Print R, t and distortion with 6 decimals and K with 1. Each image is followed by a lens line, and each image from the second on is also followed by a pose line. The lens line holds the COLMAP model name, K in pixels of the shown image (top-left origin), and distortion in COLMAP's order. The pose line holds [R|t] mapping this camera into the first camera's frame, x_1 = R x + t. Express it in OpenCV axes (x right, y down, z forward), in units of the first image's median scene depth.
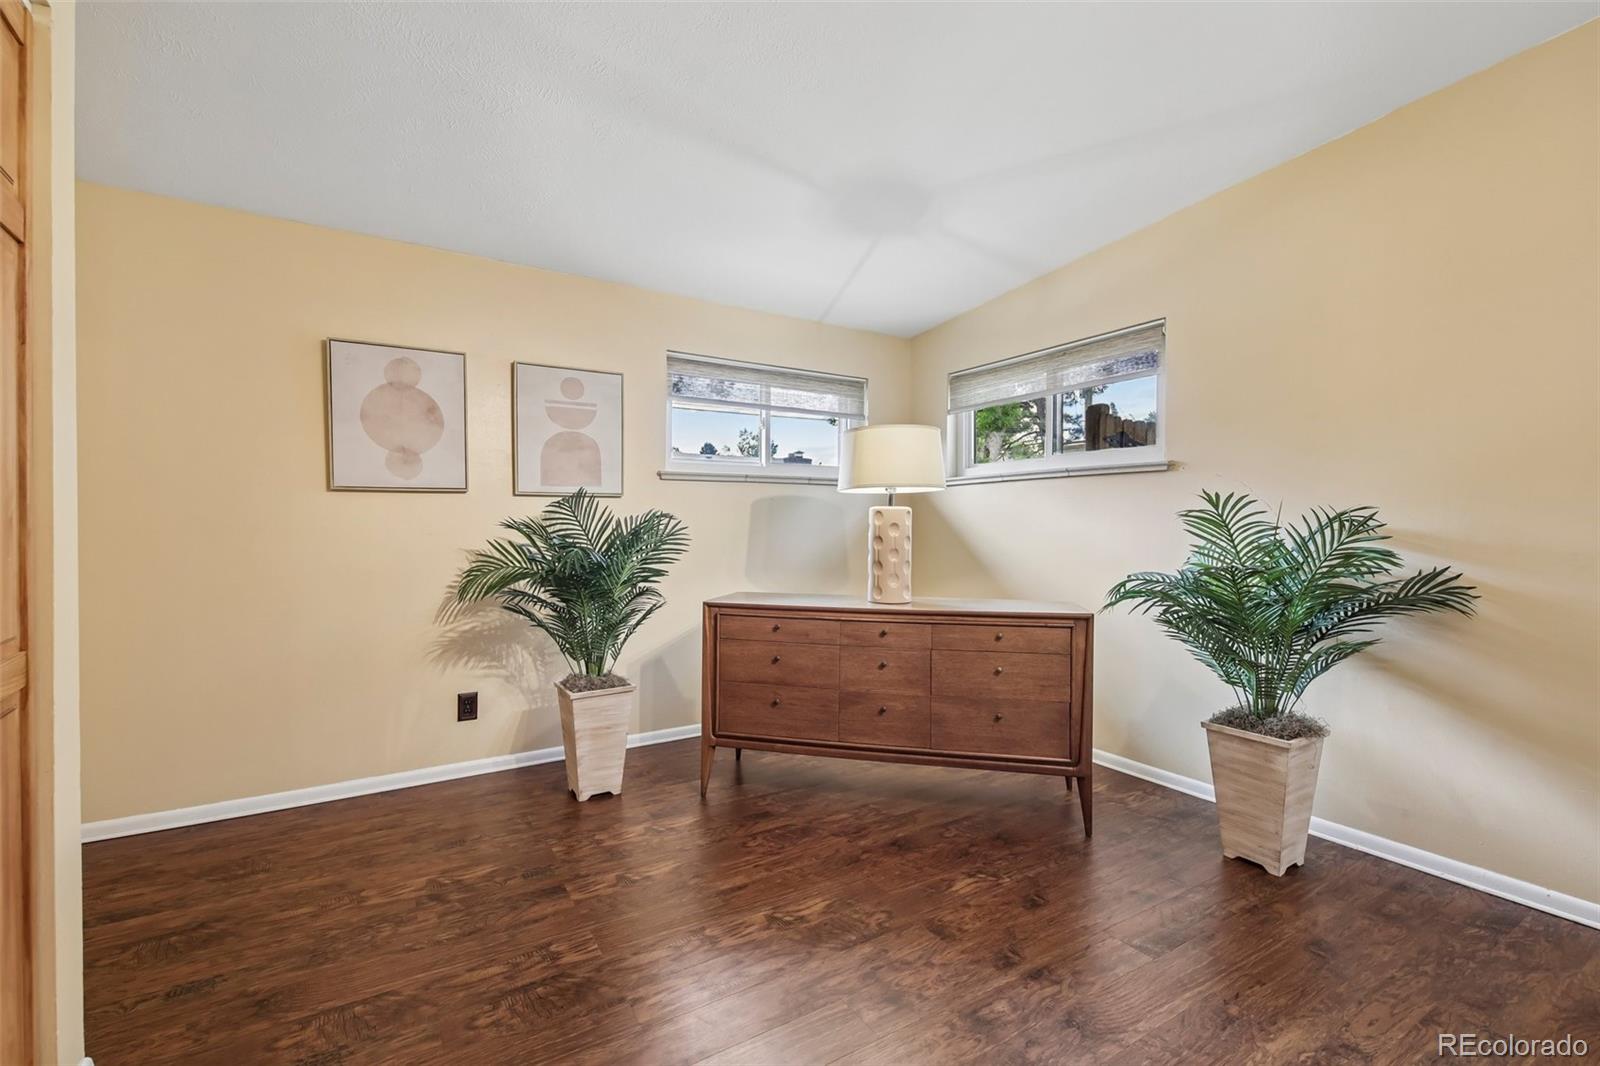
lens RADIAL K [[685.0, 0, 795.0], [0, 685.0, 528.3], [0, 0, 1]] dist [0.008945, -0.006177]
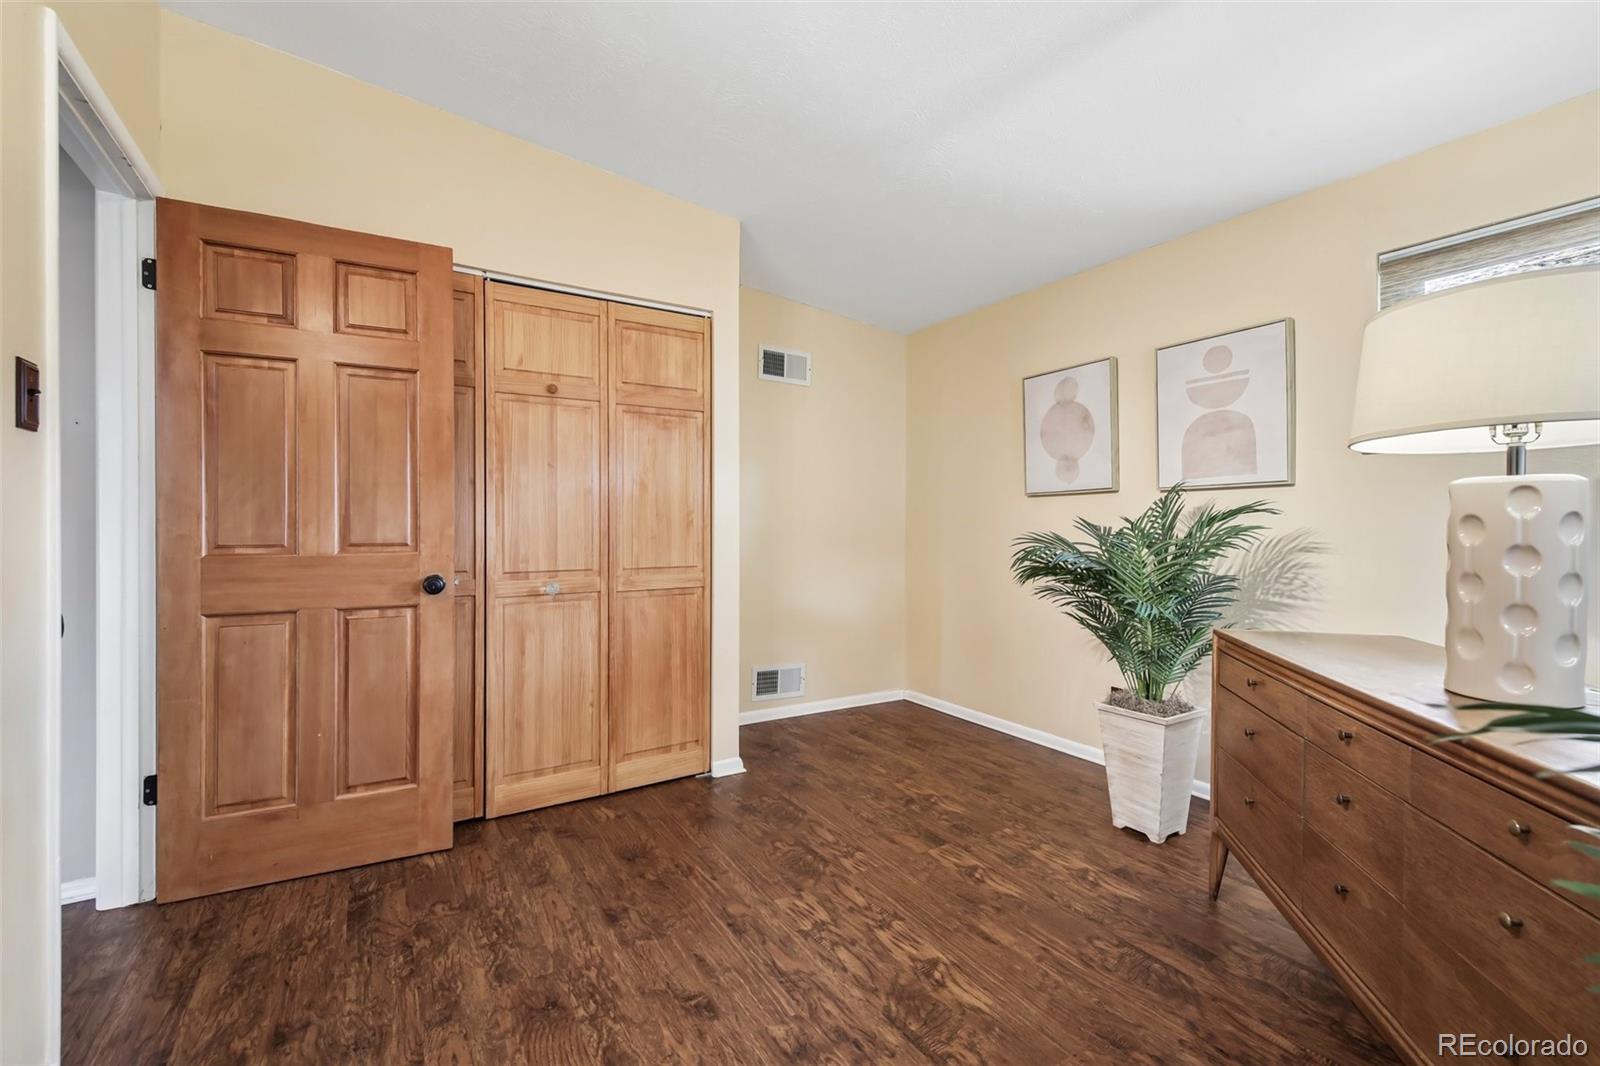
lens RADIAL K [[685.0, 0, 795.1], [0, 685.0, 527.8], [0, 0, 1]] dist [0.008945, -0.006177]
pose [[-0.002980, 0.001848, -0.999994, 0.672370], [-0.007045, 0.999973, 0.001869, 0.003843], [0.999971, 0.007050, -0.002967, 0.644872]]
